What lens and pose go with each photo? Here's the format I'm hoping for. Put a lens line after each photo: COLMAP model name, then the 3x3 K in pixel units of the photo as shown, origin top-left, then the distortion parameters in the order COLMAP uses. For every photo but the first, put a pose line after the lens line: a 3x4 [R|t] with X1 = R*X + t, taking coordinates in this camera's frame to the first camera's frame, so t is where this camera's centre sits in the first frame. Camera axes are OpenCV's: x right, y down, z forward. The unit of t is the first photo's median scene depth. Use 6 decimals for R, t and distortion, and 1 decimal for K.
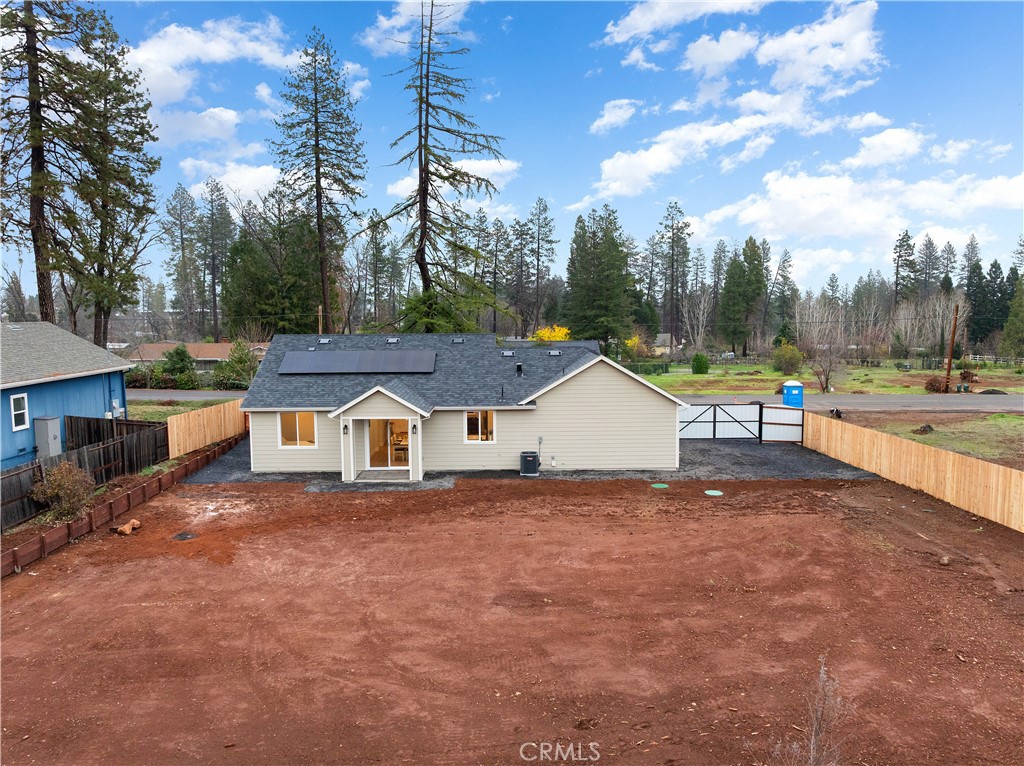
lens RADIAL K [[721.8, 0, 512.0], [0, 721.8, 383.0], [0, 0, 1]] dist [-0.040018, 0.000473]
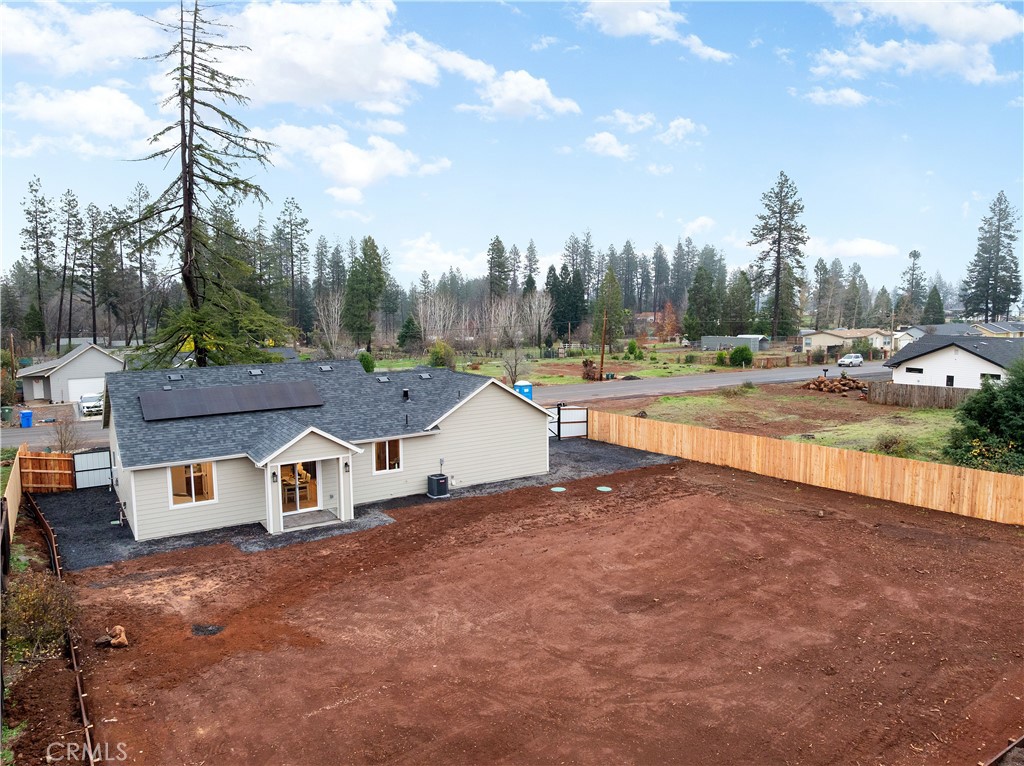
lens RADIAL K [[721.8, 0, 512.0], [0, 721.8, 383.0], [0, 0, 1]] dist [-0.040018, 0.000473]
pose [[0.838279, -0.063377, 0.541545, -0.614293], [0.056489, 0.997972, 0.029352, -0.084828], [-0.542307, 0.005986, 0.840159, 0.094227]]
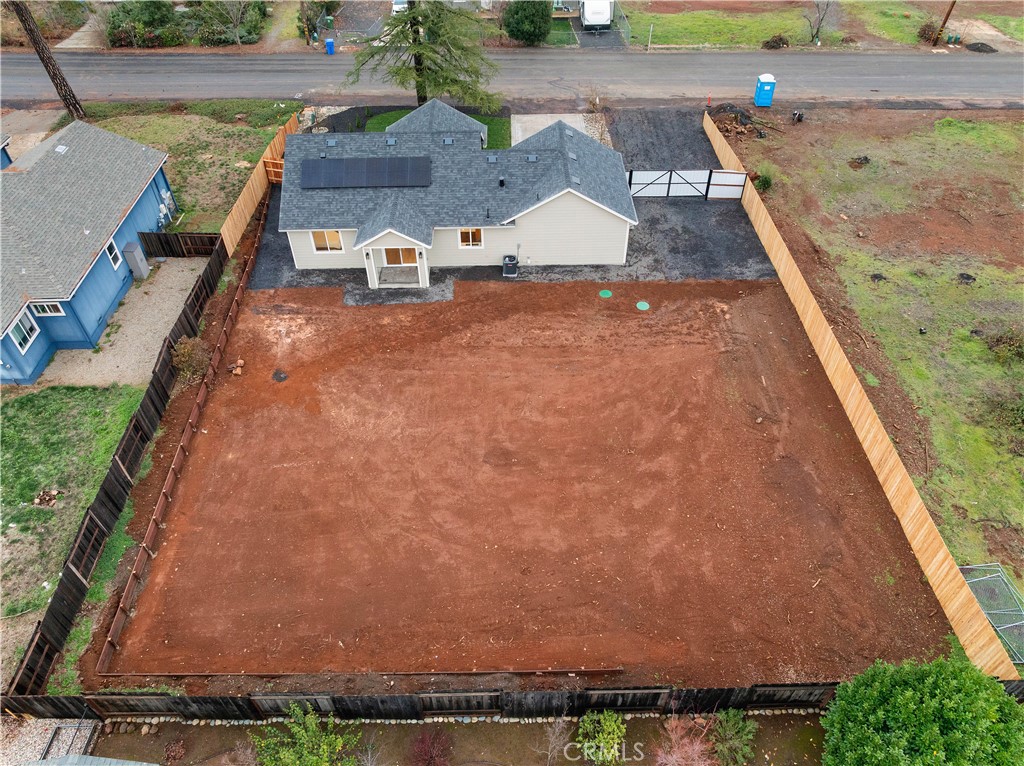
lens RADIAL K [[715.6, 0, 512.0], [0, 715.6, 383.0], [0, 0, 1]] dist [-0.001588, -0.092384]
pose [[0.999972, -0.006388, 0.003946, 0.029981], [0.002480, 0.777130, 0.629335, -0.751686], [-0.007087, -0.629307, 0.777124, -0.196594]]
